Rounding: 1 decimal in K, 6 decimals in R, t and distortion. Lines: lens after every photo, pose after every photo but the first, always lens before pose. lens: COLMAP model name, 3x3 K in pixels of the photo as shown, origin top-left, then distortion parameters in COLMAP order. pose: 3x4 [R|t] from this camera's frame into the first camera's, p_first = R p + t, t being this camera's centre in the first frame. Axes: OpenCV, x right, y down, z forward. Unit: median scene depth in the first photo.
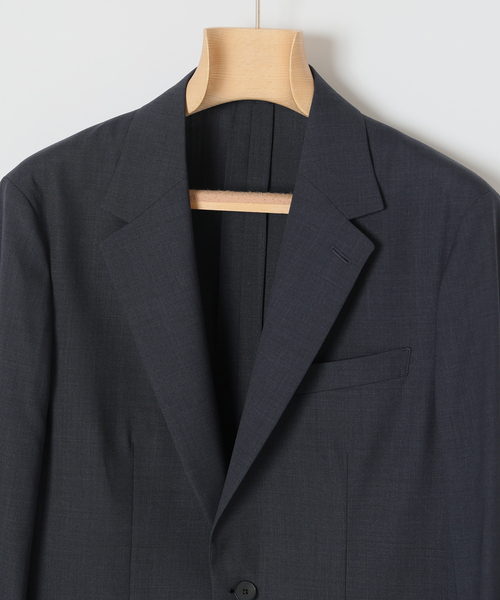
lens RADIAL K [[1468.0, 0, 251.7], [0, 1468.0, 298.8], [0, 0, 1]] dist [0.012143, 0.000000]
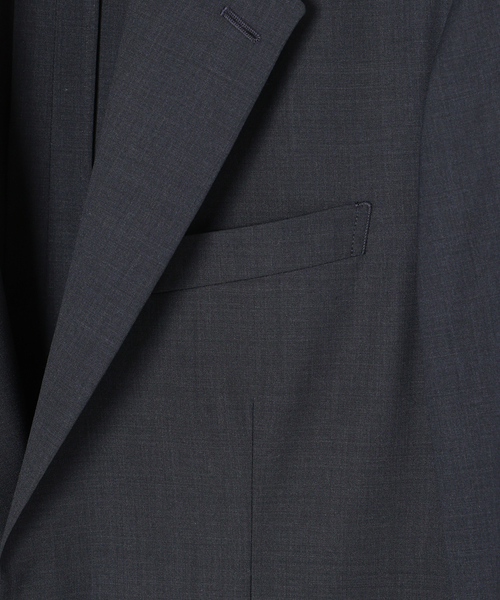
lens RADIAL K [[1437.0, 0, 284.9], [0, 1437.0, 270.0], [0, 0, 1]] dist [-0.040296, 0.000000]
pose [[0.991308, -0.006011, 0.131421, 0.007980], [0.004151, 0.999887, 0.014422, 0.050063], [-0.131493, -0.013751, 0.991222, 0.481106]]
